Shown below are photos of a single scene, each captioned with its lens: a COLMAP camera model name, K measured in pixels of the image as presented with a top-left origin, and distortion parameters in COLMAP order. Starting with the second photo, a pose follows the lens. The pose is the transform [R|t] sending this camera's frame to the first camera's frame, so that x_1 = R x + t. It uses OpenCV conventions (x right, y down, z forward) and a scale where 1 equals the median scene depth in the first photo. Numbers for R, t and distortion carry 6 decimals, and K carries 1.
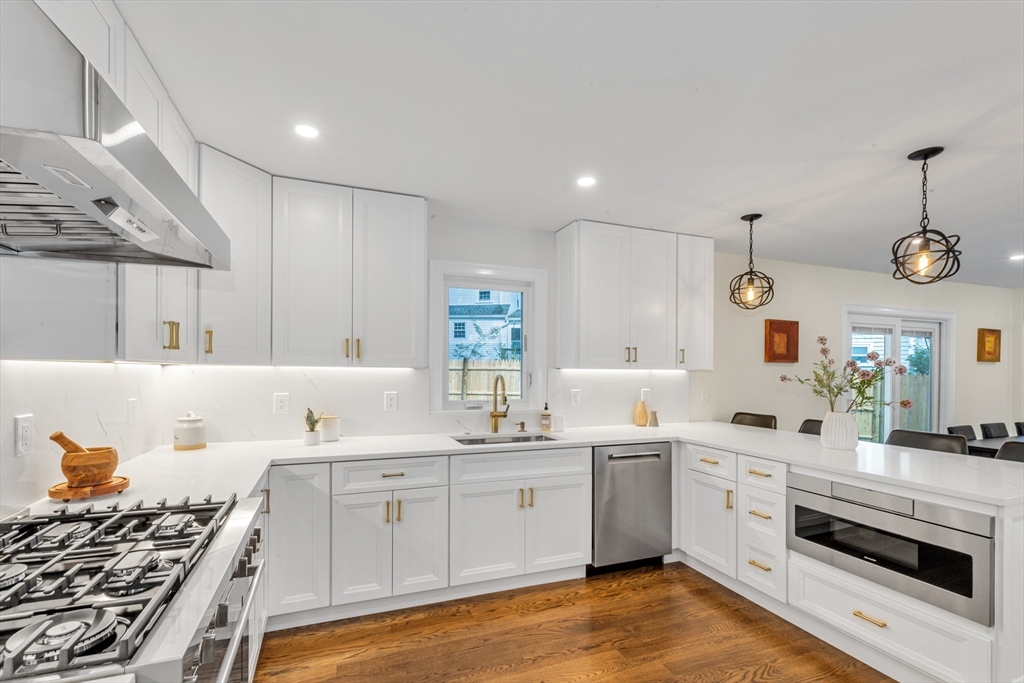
lens RADIAL K [[440.8, 0, 487.1], [0, 440.8, 378.9], [0, 0, 1]] dist [-0.009907, -0.000161]
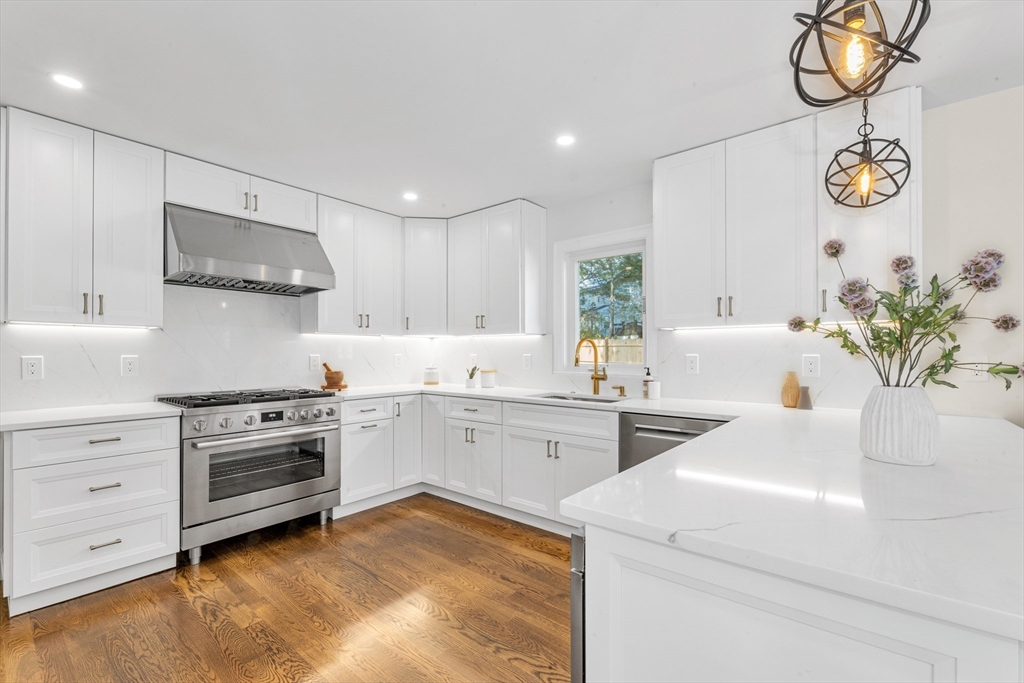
lens RADIAL K [[440.8, 0, 531.4], [0, 440.8, 357.0], [0, 0, 1]] dist [-0.009907, -0.000161]
pose [[0.524802, 0.004460, -0.851212, 1.043458], [-0.010998, 0.999938, -0.001541, 0.047111], [0.851153, 0.010171, 0.524819, 0.404499]]
